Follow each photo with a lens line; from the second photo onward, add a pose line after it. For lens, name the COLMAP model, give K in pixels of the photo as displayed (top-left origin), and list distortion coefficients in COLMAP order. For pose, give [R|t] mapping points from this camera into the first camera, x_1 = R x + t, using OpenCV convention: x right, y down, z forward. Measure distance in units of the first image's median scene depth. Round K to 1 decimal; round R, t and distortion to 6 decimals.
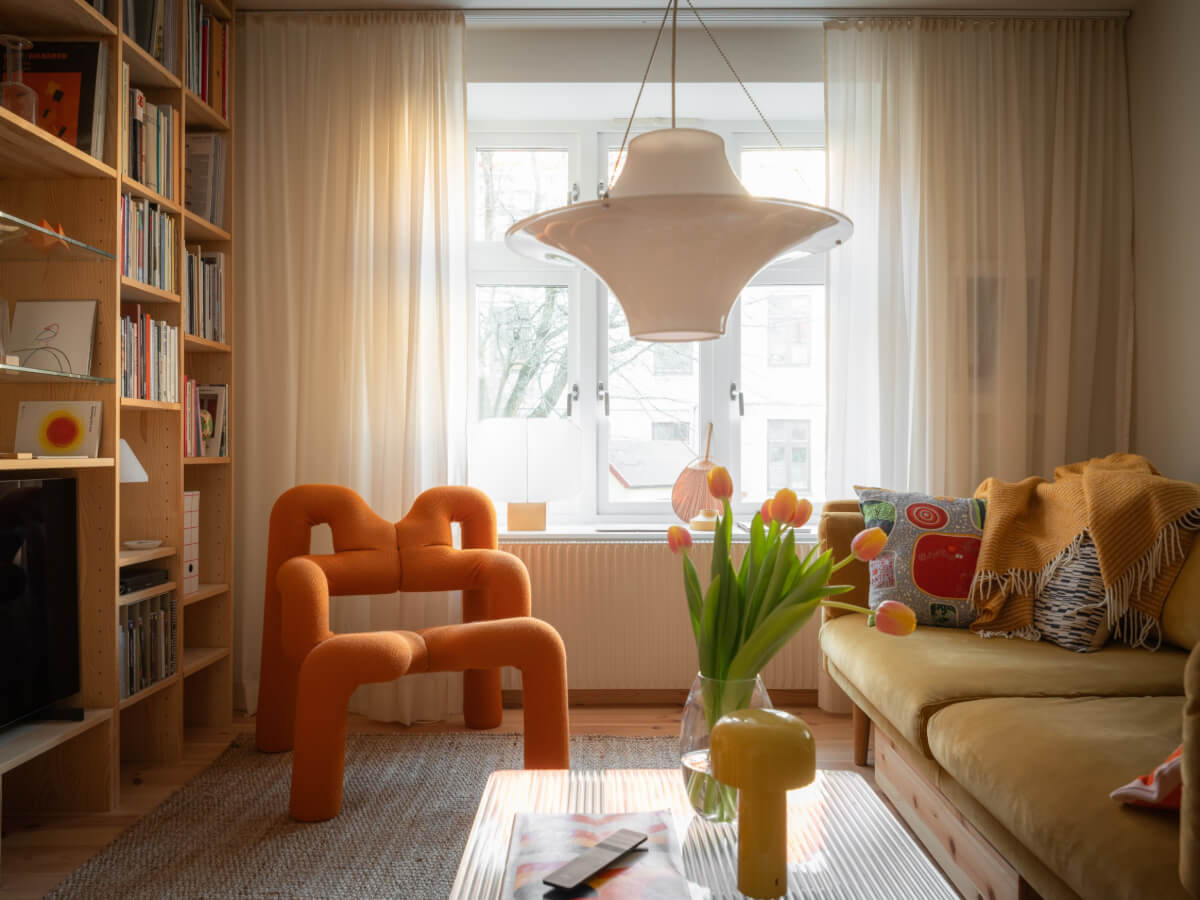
lens RADIAL K [[962.4, 0, 605.6], [0, 962.4, 446.4], [0, 0, 1]] dist [0.083323, -0.183392]
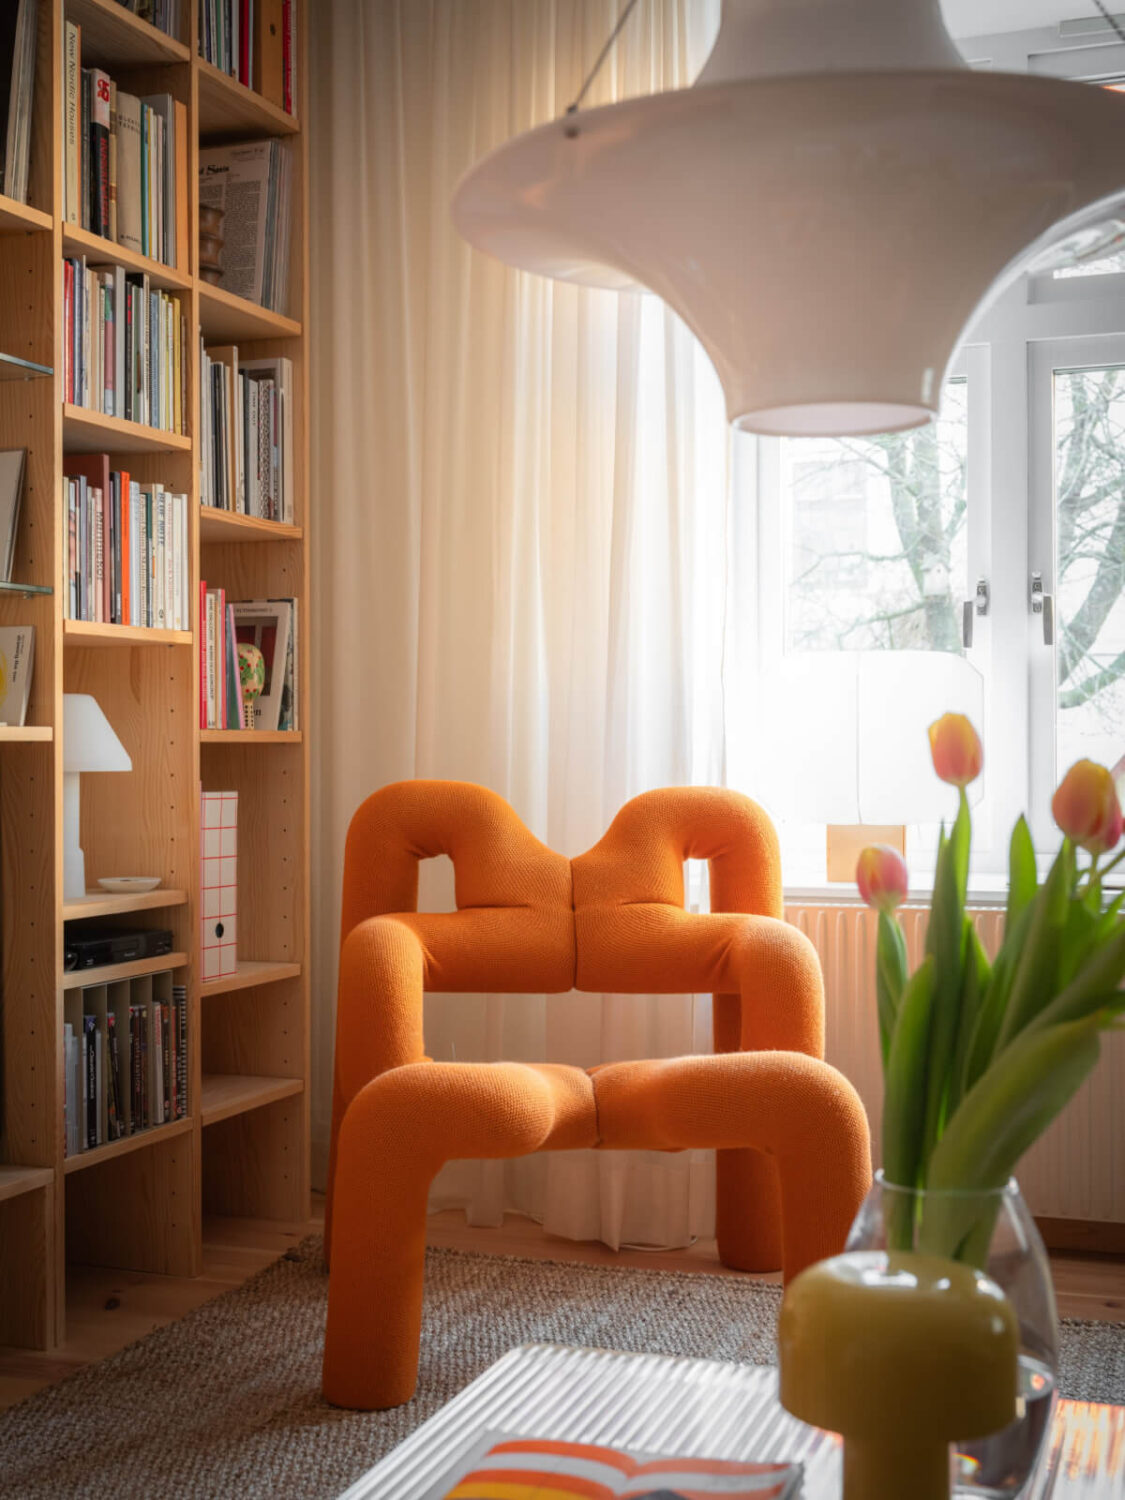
lens RADIAL K [[1872.4, 0, 562.5], [0, 1872.4, 750.0], [0, 0, 1]] dist [-0.012903, 0.021228]
pose [[0.938961, -0.001588, -0.344019, 0.127009], [0.004221, 0.999967, 0.006907, 0.016438], [0.343997, -0.007938, 0.938937, 0.068147]]
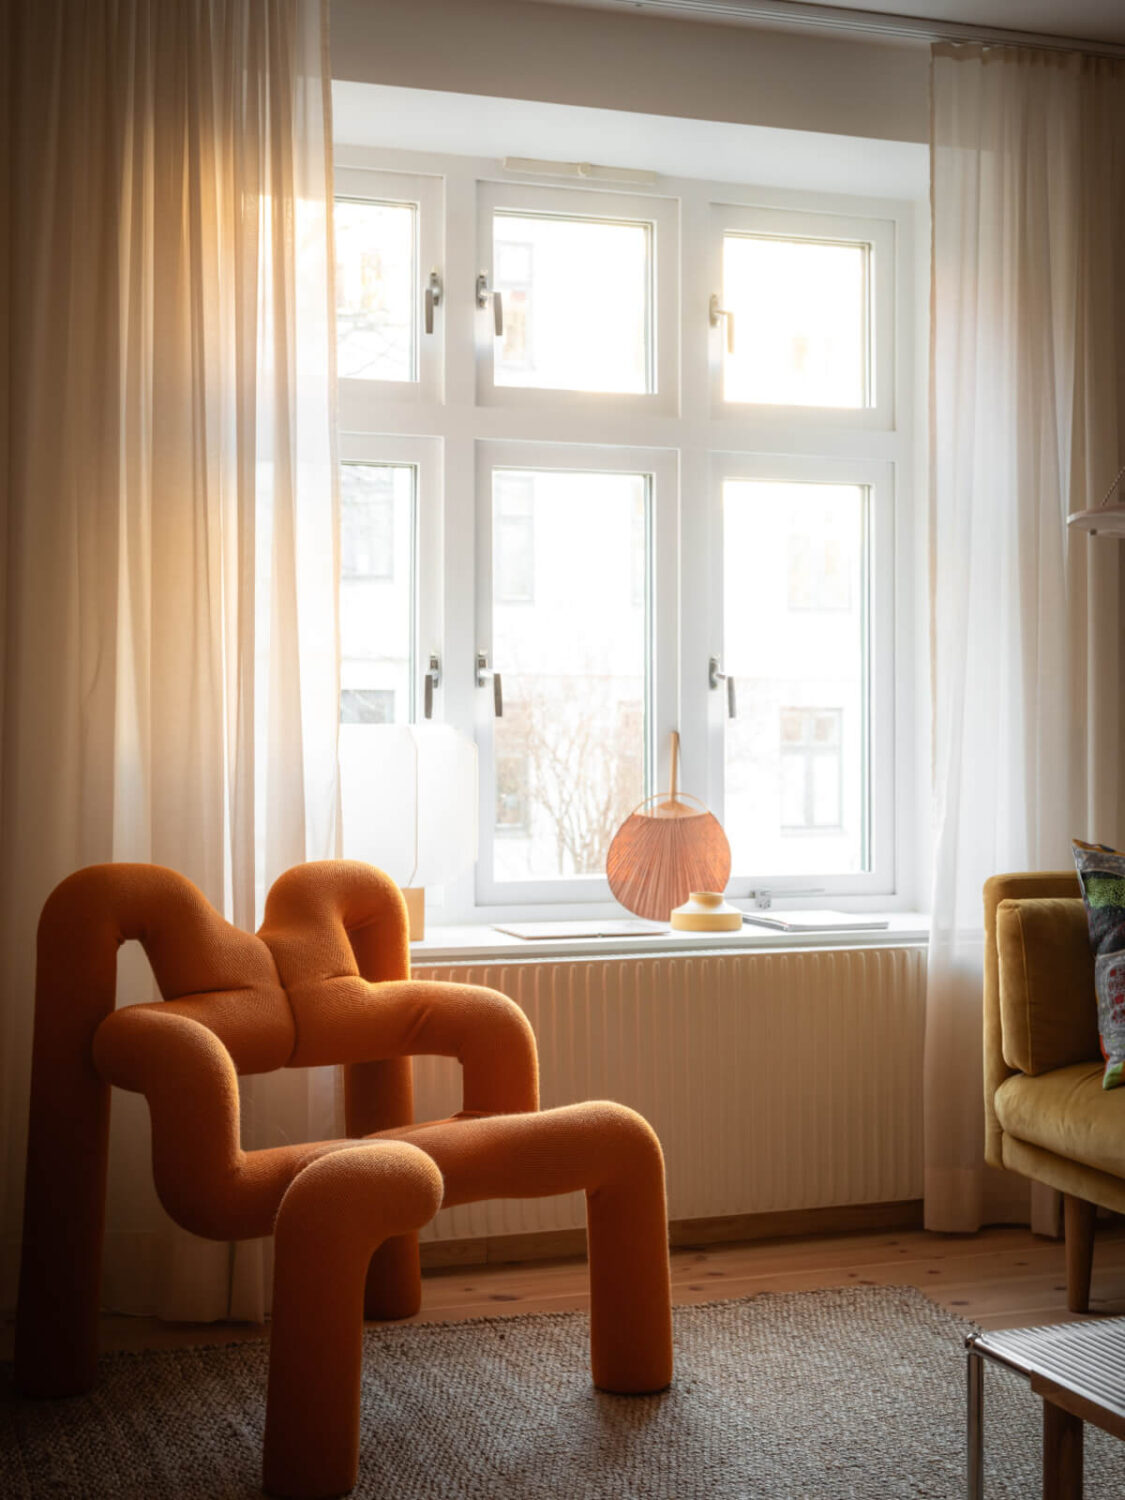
lens RADIAL K [[2043.2, 0, 562.5], [0, 2043.2, 750.0], [0, 0, 1]] dist [-0.021446, 0.070934]
pose [[0.943807, -0.001395, 0.330495, -0.450828], [-0.000391, 0.999986, 0.005338, -0.027197], [-0.330498, -0.005168, 0.943793, -0.086261]]
